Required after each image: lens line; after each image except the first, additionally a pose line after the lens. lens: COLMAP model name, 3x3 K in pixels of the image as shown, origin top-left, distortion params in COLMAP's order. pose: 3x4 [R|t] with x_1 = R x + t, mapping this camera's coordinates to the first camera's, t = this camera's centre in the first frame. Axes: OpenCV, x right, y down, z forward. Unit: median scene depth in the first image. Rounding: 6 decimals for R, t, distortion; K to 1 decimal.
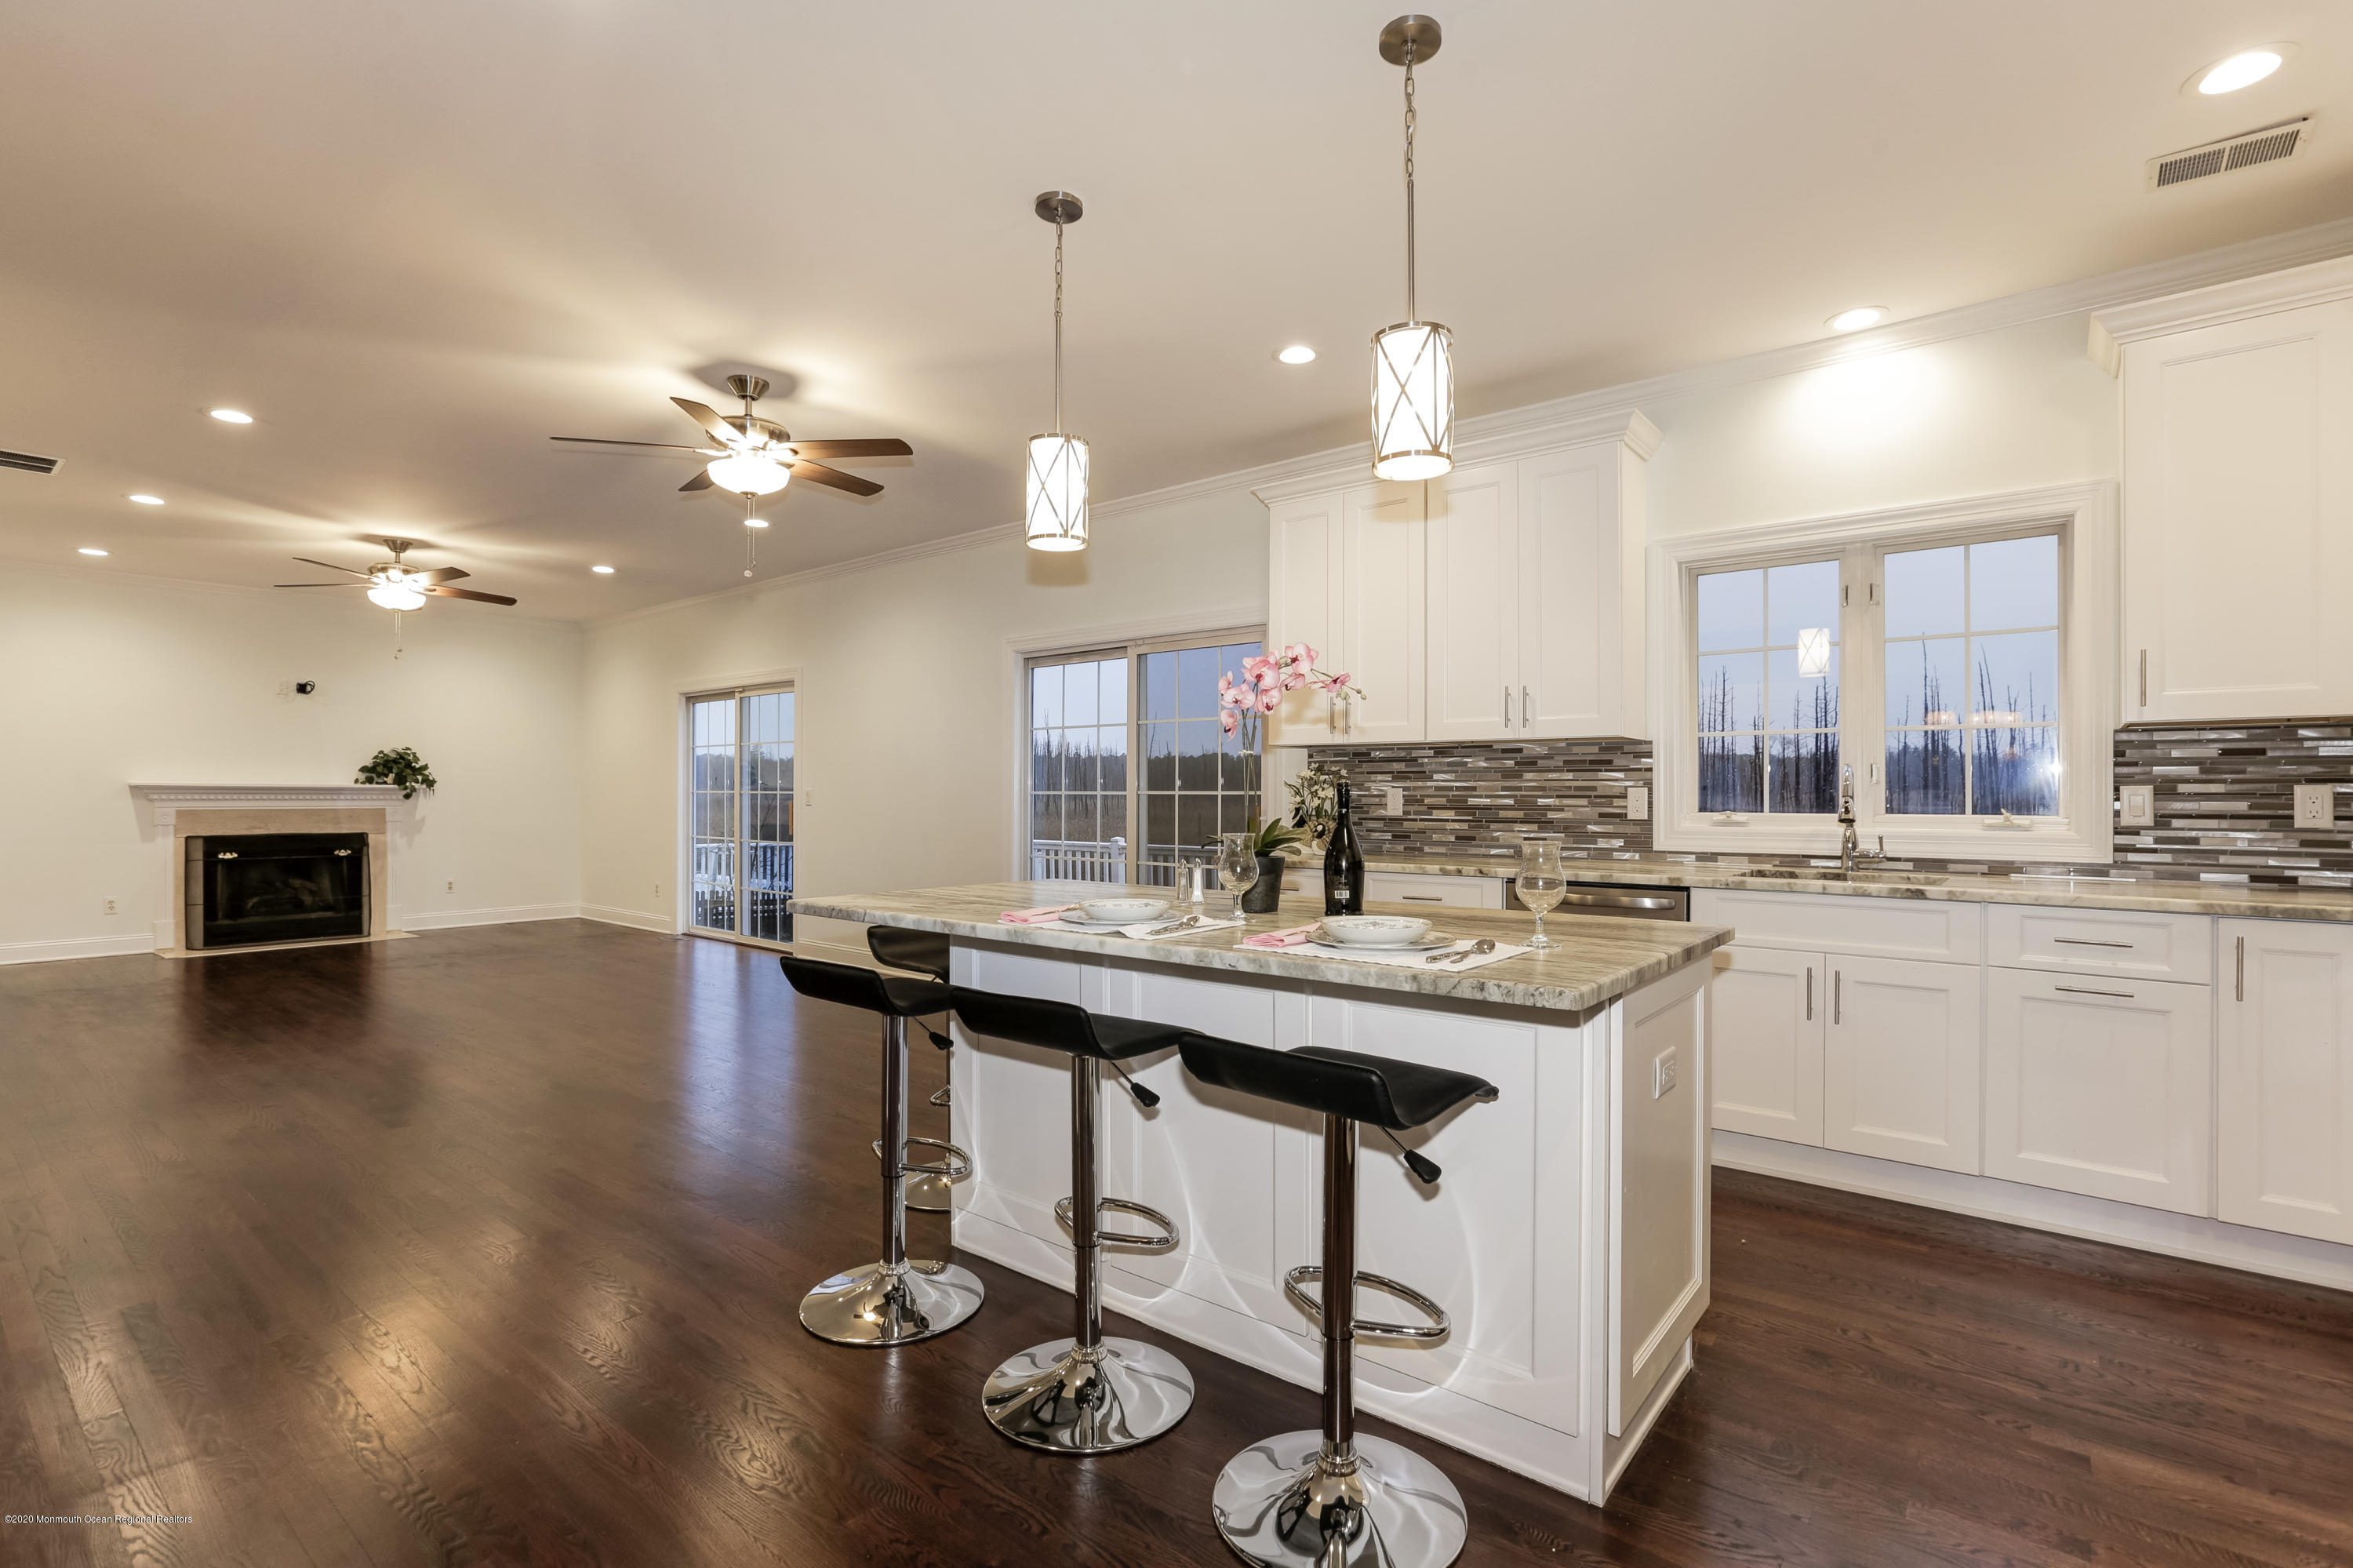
lens RADIAL K [[1082.7, 0, 1198.2], [0, 1082.7, 787.5], [0, 0, 1]] dist [-0.024459, 0.010700]
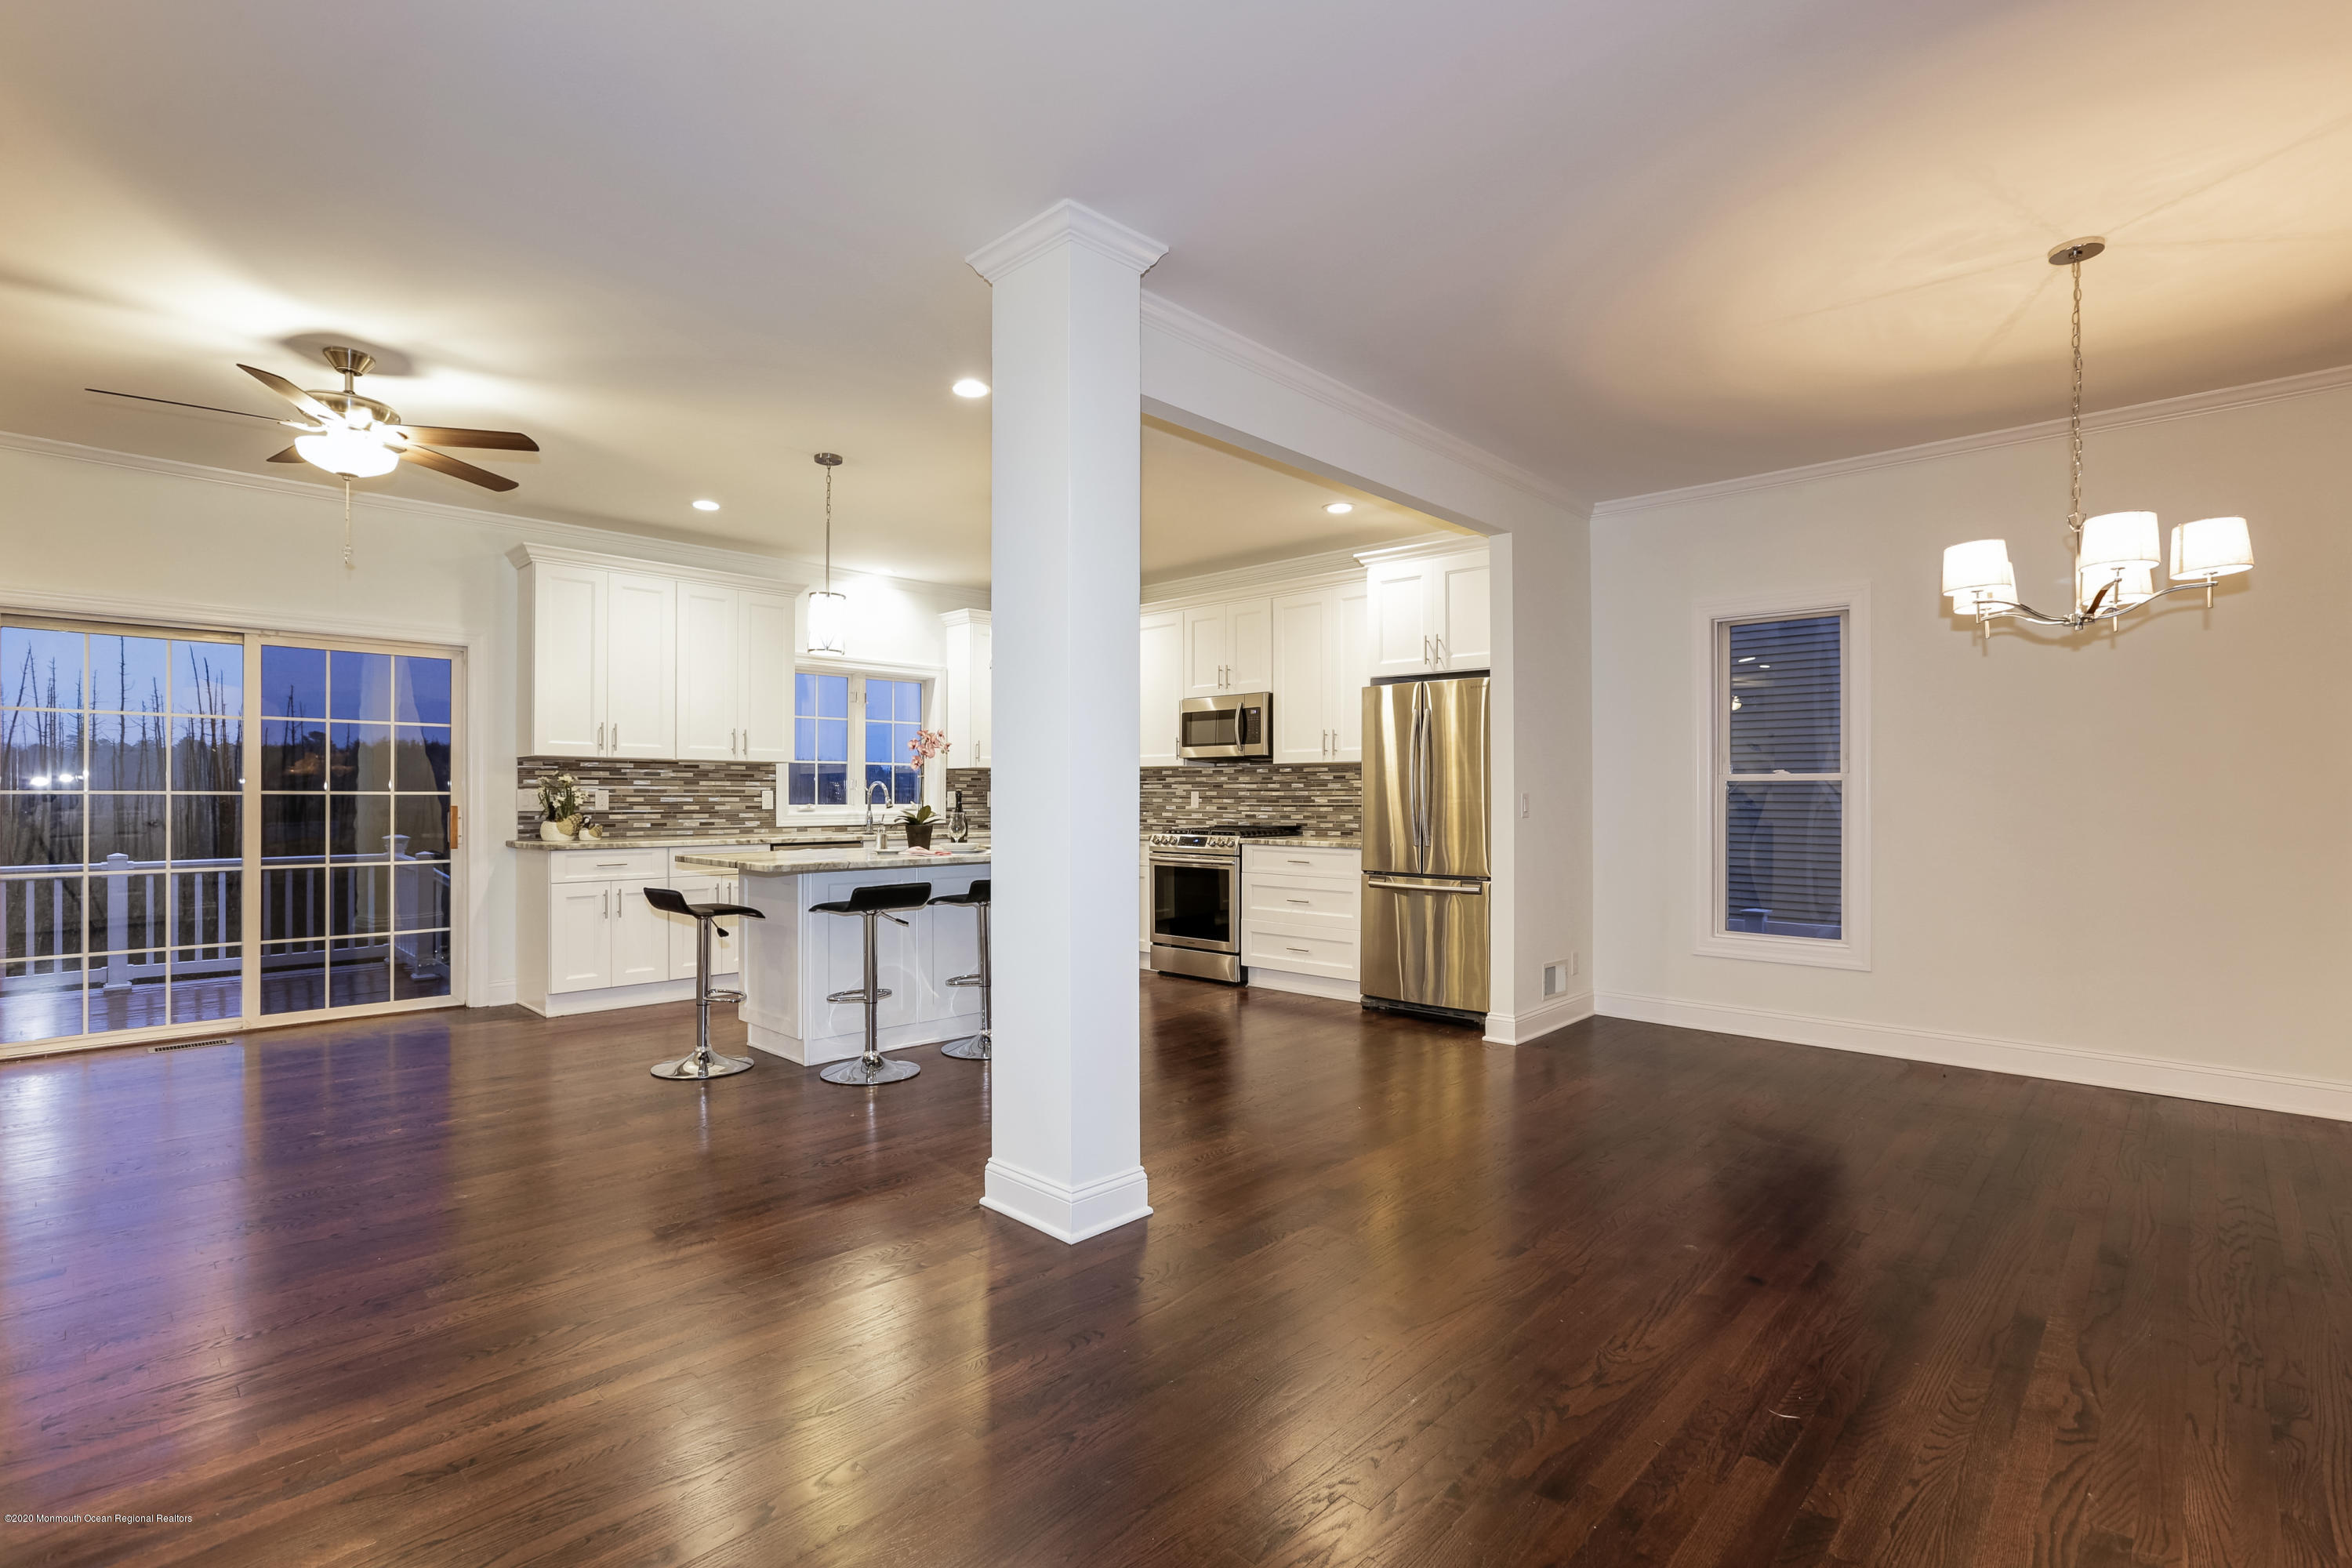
lens RADIAL K [[1082.2, 0, 1150.0], [0, 1082.2, 795.0], [0, 0, 1]] dist [-0.024459, 0.010700]
pose [[0.105378, -0.000618, 0.994432, -1.113922], [-0.007729, 0.999969, 0.001440, -0.000645], [-0.994402, -0.007837, 0.105370, 0.181826]]
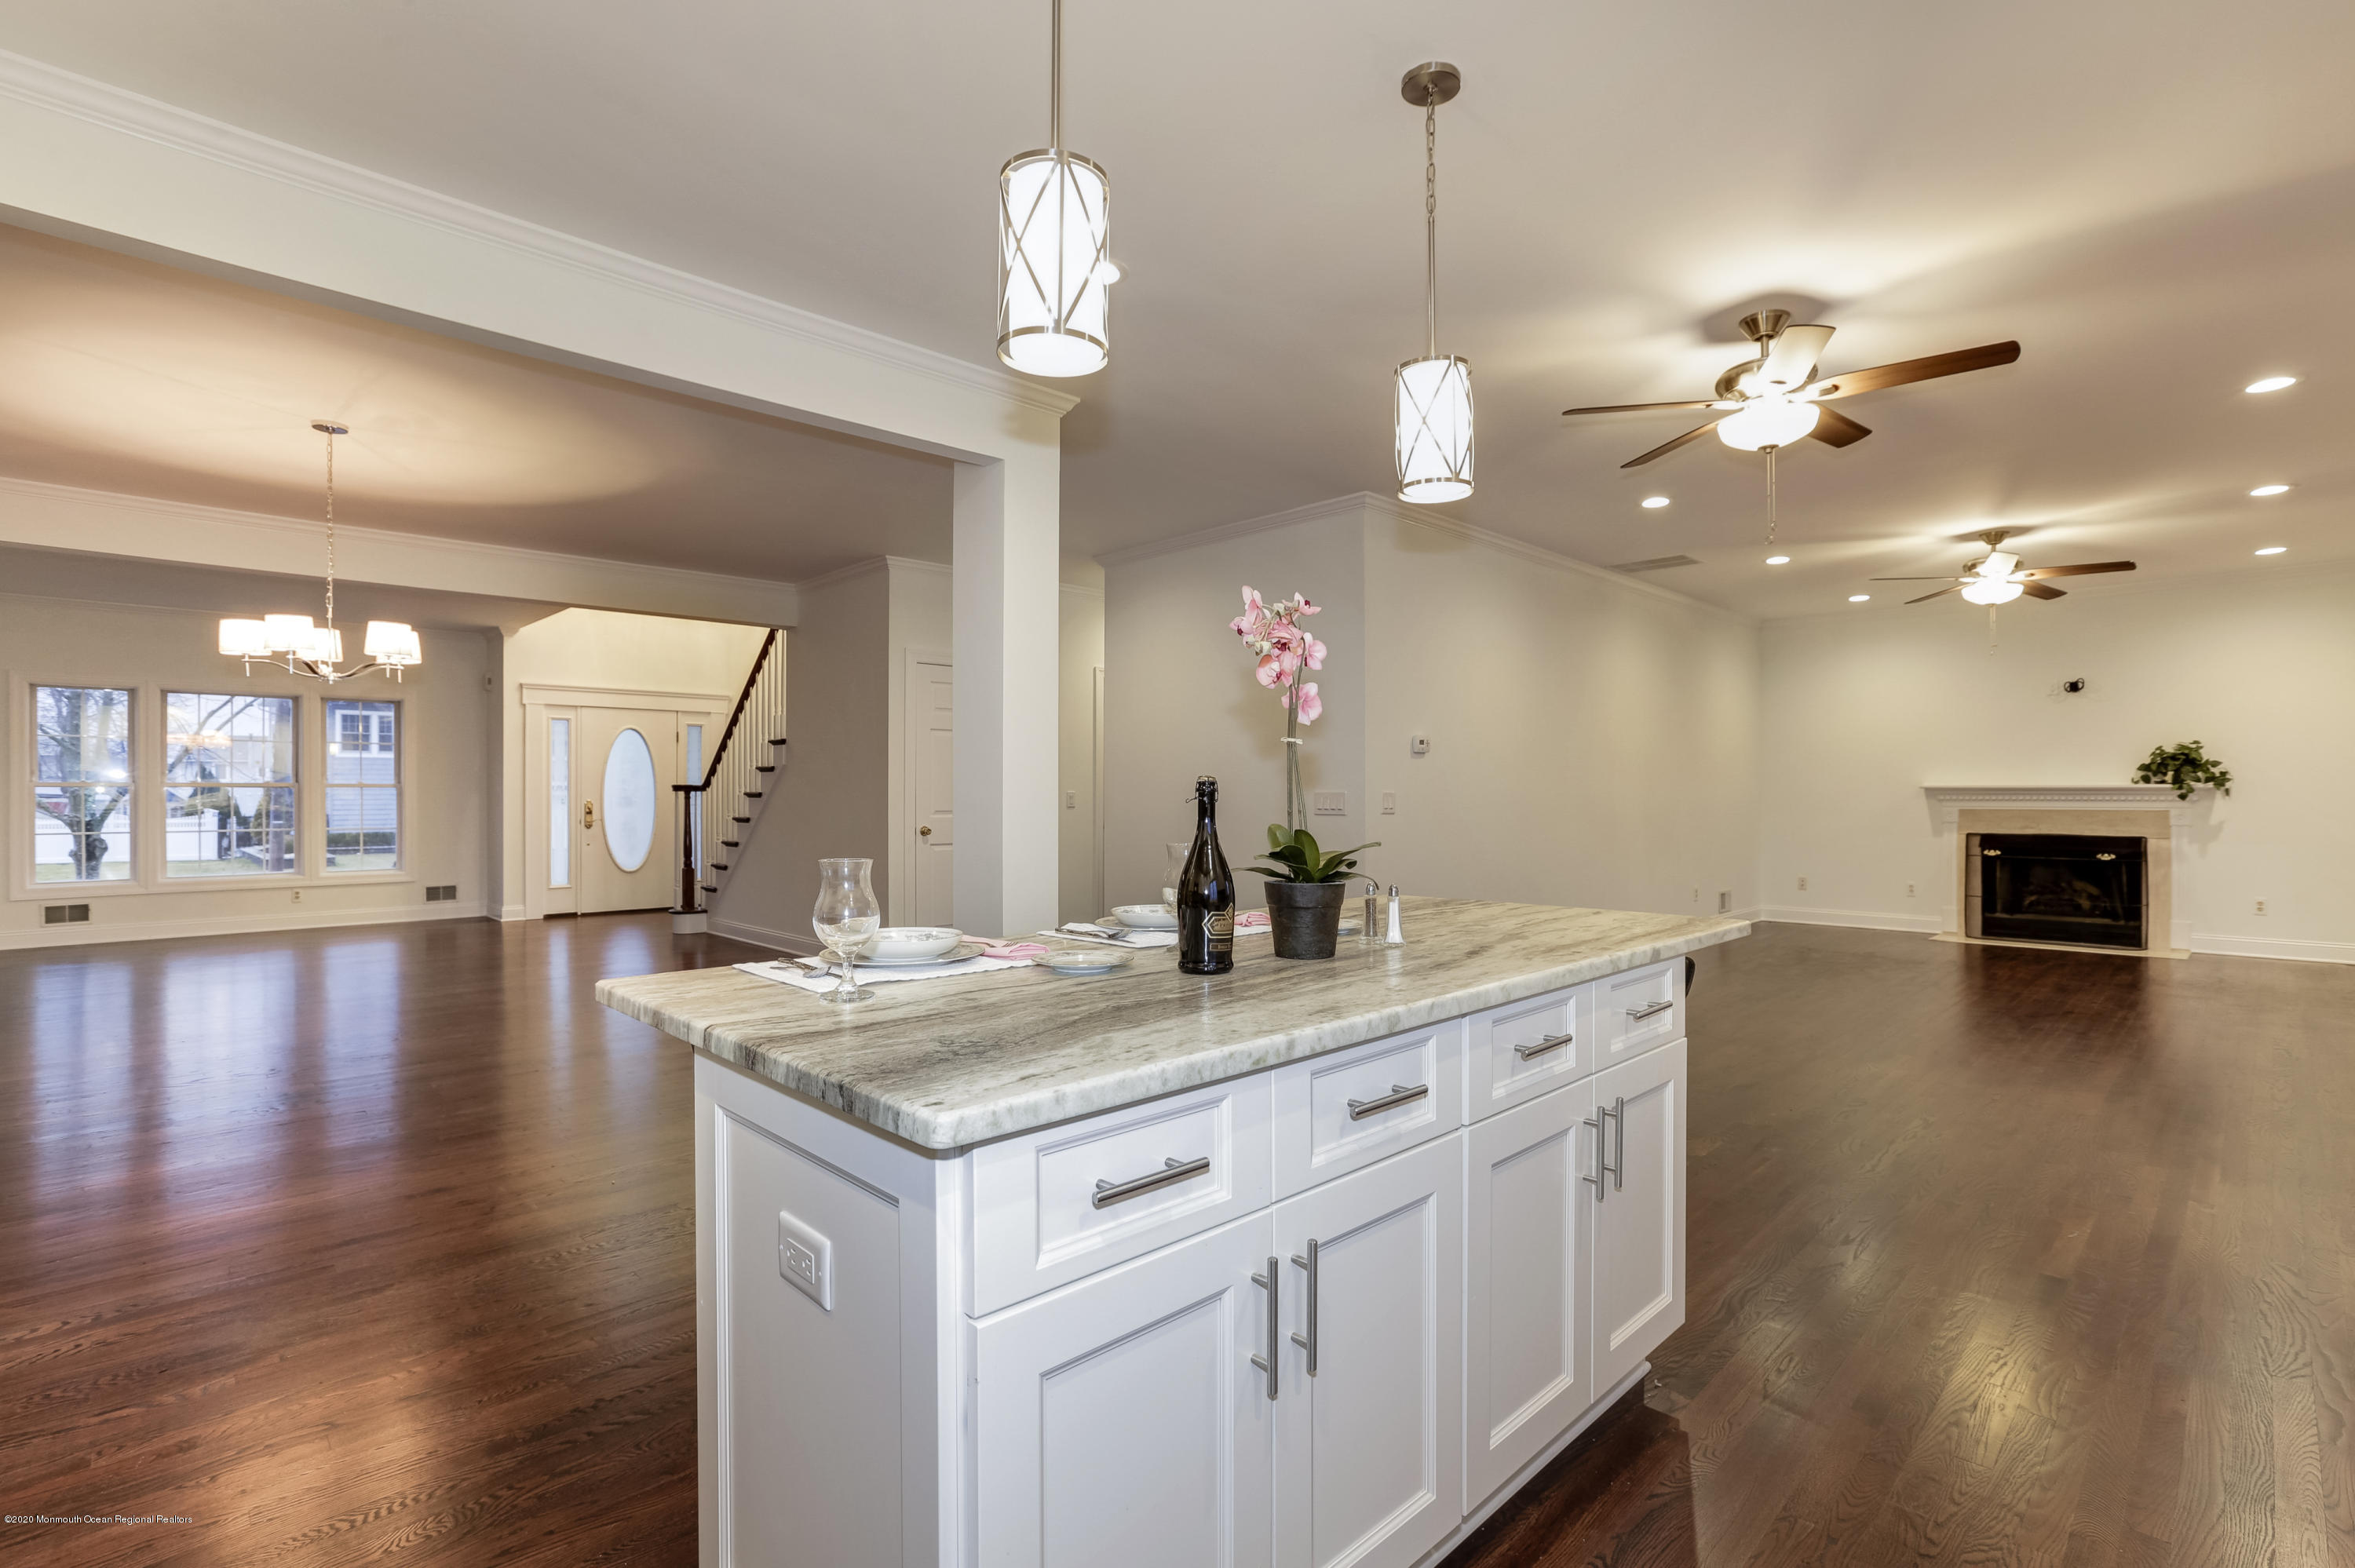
lens RADIAL K [[1083.4, 0, 1174.6], [0, 1083.4, 788.4], [0, 0, 1]] dist [-0.024459, 0.010700]
pose [[-0.136015, -0.006781, -0.990684, 0.436702], [0.007931, 0.999937, -0.007934, 0.002736], [0.990675, -0.008937, -0.135953, 0.564940]]
